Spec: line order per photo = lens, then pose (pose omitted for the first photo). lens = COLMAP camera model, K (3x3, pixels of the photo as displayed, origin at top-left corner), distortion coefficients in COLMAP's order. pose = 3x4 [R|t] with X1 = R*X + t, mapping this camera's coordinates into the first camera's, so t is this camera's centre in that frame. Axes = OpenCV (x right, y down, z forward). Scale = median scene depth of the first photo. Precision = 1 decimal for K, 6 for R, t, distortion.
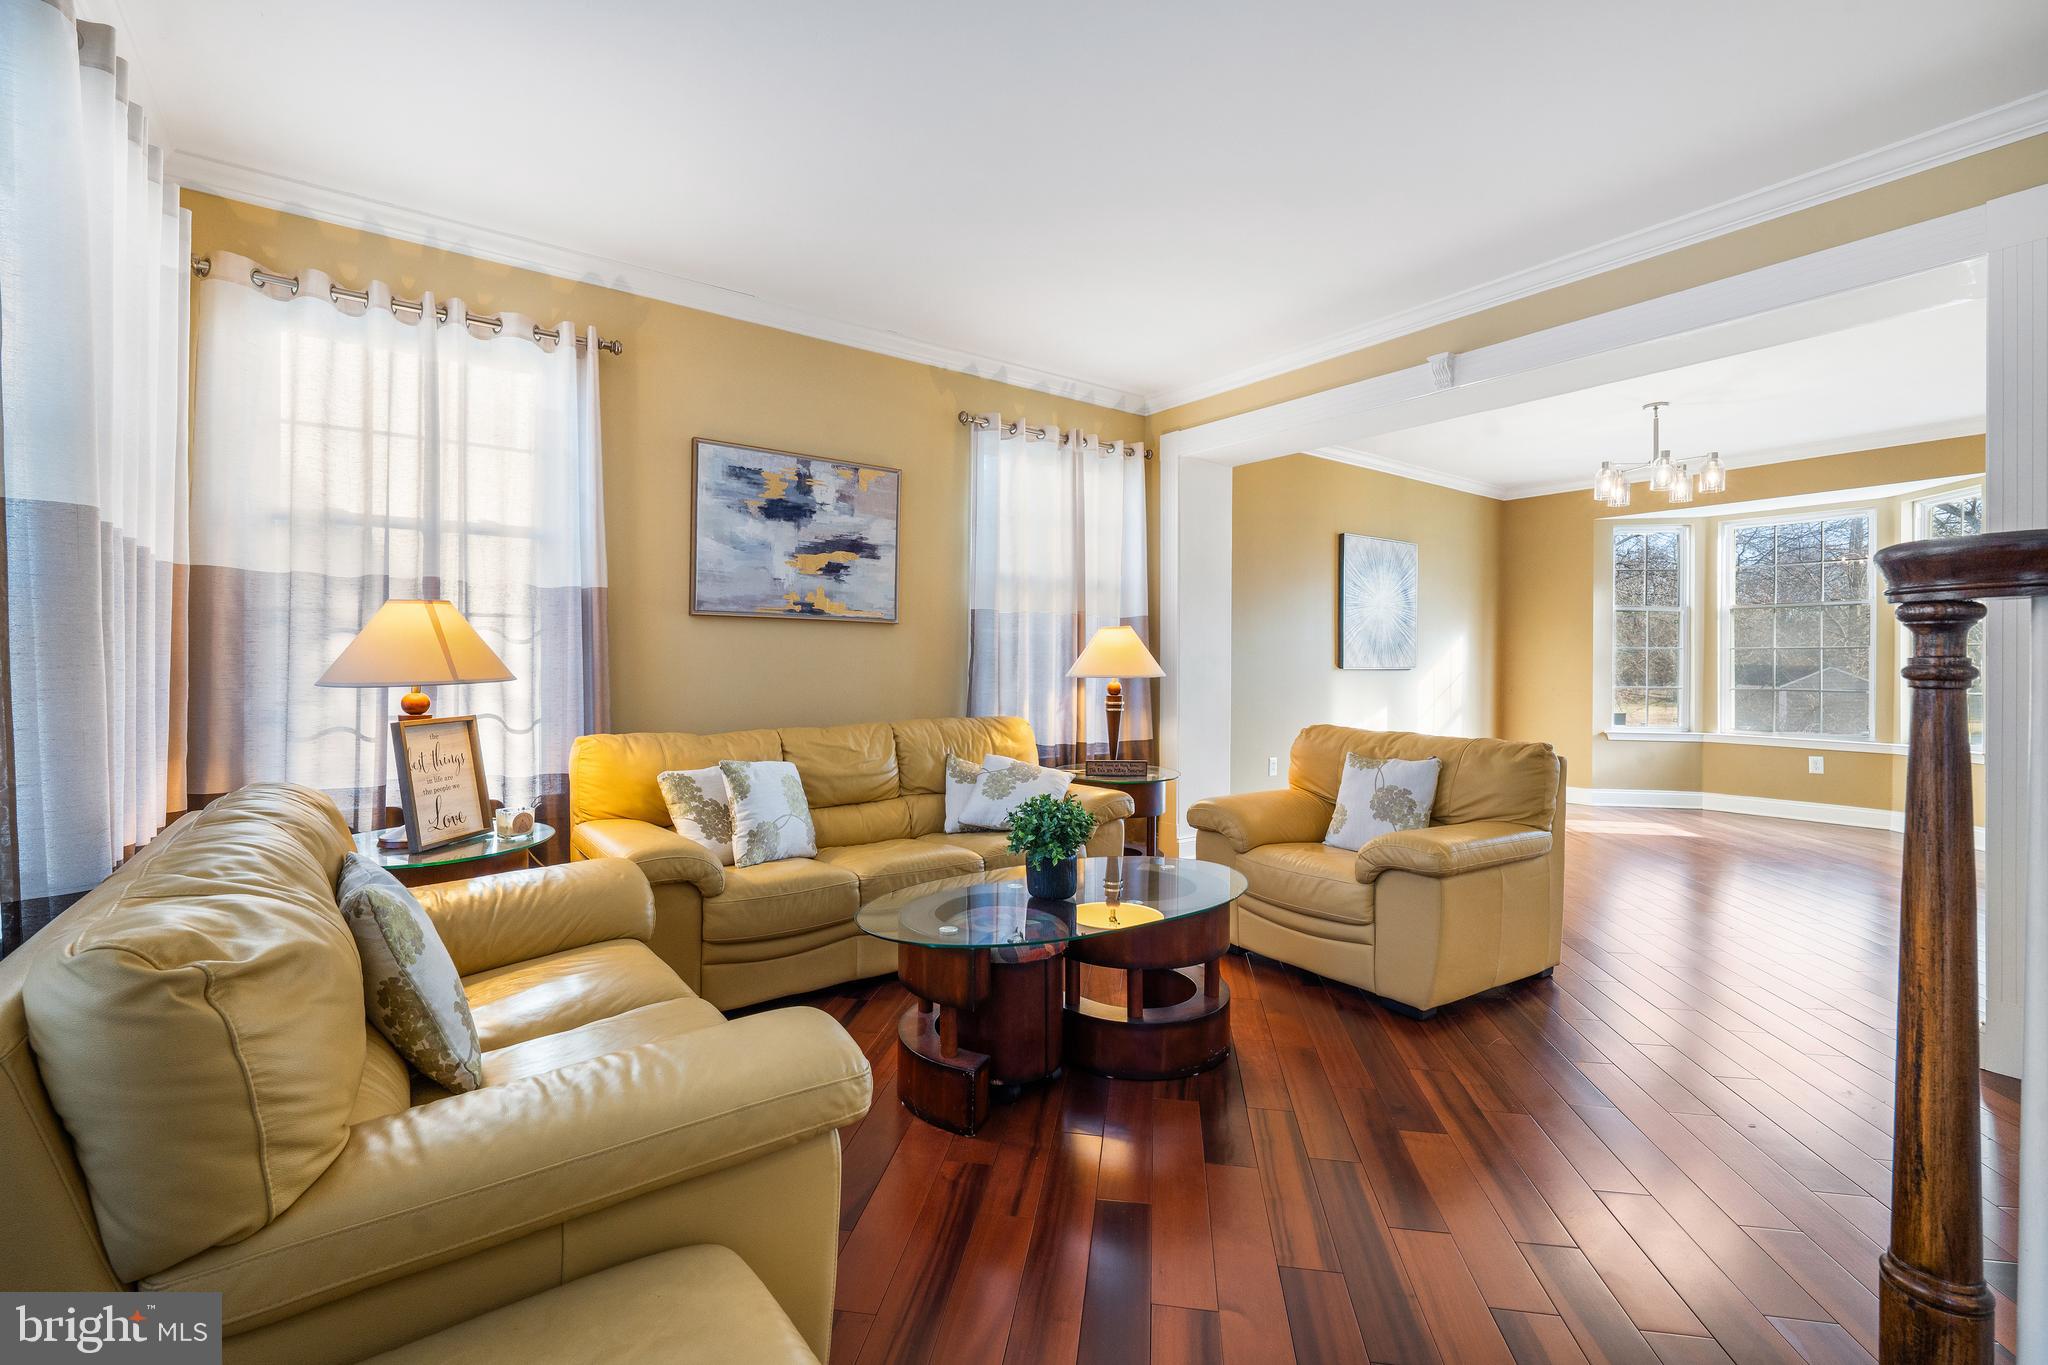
lens RADIAL K [[847.1, 0, 1023.4], [0, 847.1, 666.7], [0, 0, 1]] dist [-0.000587, -0.001328]
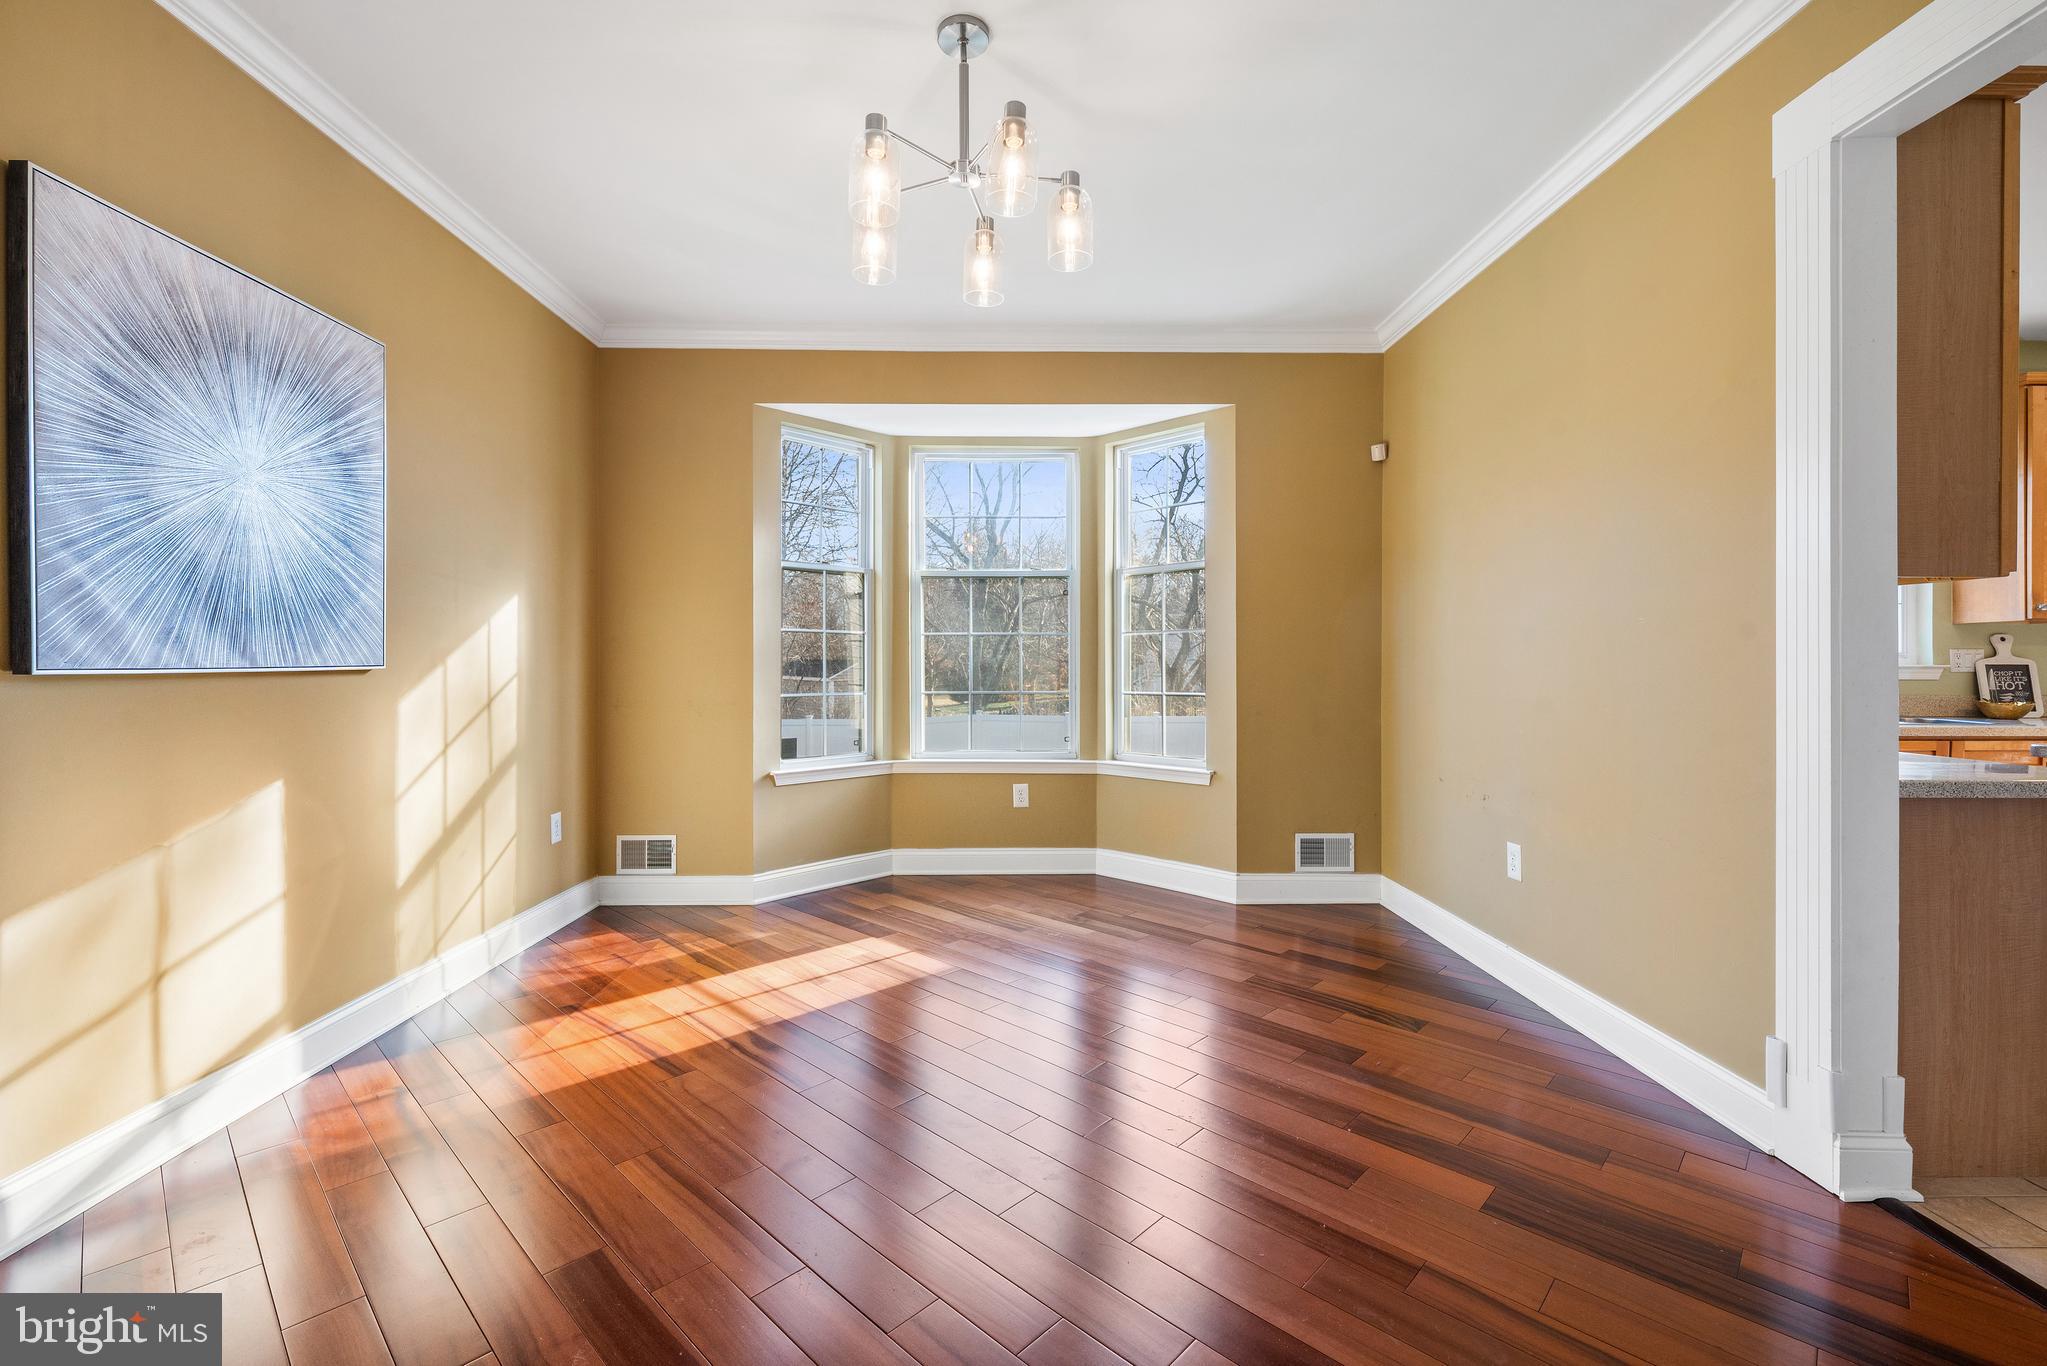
lens RADIAL K [[846.7, 0, 1017.2], [0, 846.7, 667.5], [0, 0, 1]] dist [-0.000587, -0.001328]
pose [[0.552645, -0.012503, 0.833323, 0.301843], [0.006297, 0.999922, 0.010826, -0.001429], [-0.833393, -0.000736, 0.552680, 0.548212]]
